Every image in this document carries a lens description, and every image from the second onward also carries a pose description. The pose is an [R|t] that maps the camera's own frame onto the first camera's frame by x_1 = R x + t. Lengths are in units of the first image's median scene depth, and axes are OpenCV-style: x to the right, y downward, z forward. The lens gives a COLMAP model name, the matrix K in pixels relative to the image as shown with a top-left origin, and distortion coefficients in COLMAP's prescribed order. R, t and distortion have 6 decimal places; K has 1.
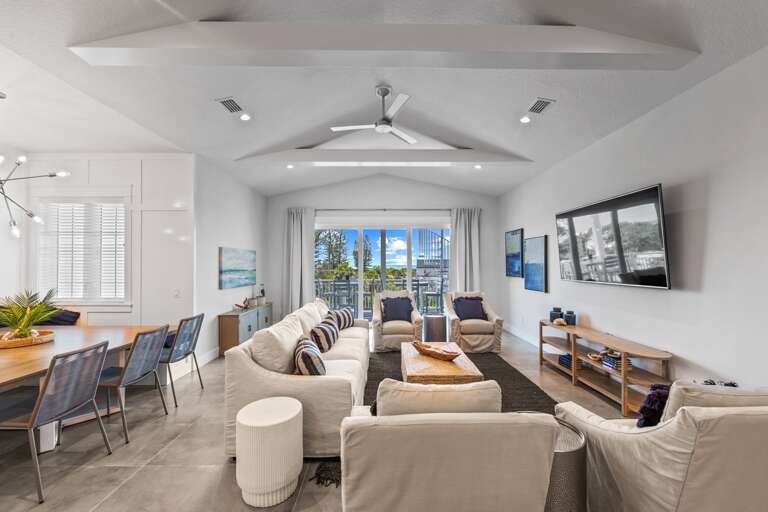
lens RADIAL K [[307.1, 0, 388.8], [0, 307.1, 261.0], [0, 0, 1]] dist [-0.001309, 0.000466]
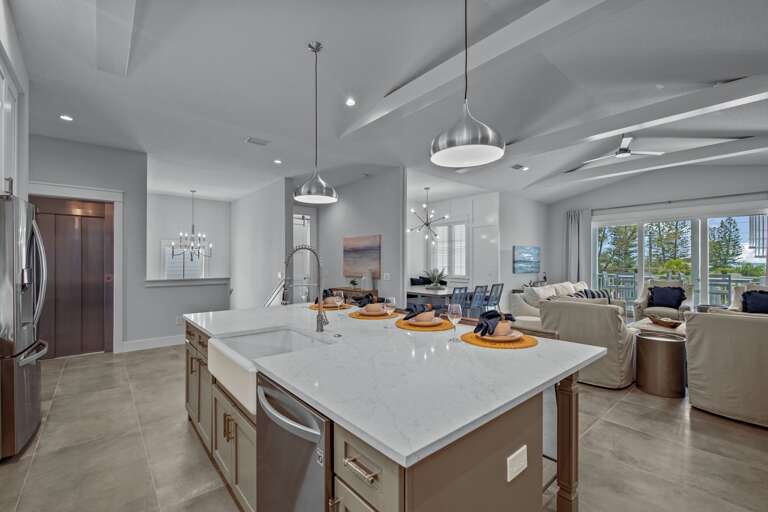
lens RADIAL K [[338.8, 0, 383.9], [0, 338.8, 262.0], [0, 0, 1]] dist [0.008168, -0.000256]
pose [[0.630016, 0.004623, -0.776568, 0.365460], [0.006225, 0.999920, 0.011003, 0.013280], [0.776557, -0.011766, 0.629937, -0.583671]]
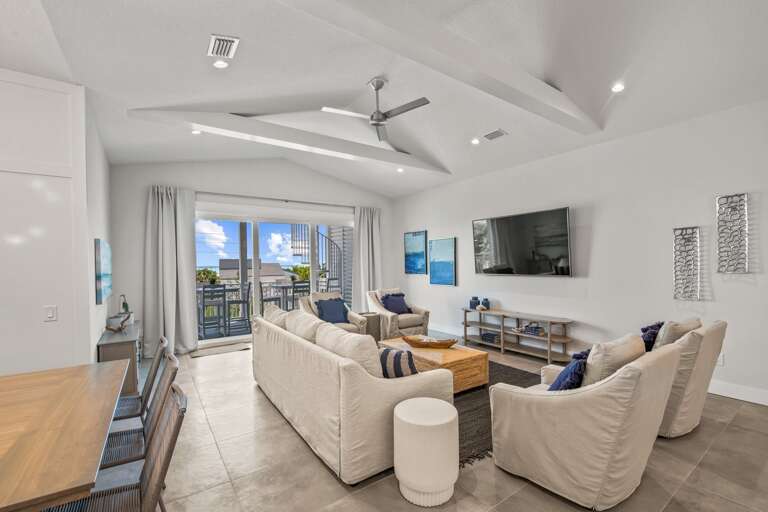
lens RADIAL K [[338.8, 0, 380.0], [0, 338.8, 267.4], [0, 0, 1]] dist [0.008168, -0.000256]
pose [[0.824970, -0.015595, 0.564961, -0.471886], [0.003615, 0.999744, 0.022317, 0.001082], [-0.565165, -0.016369, 0.824816, 0.080635]]
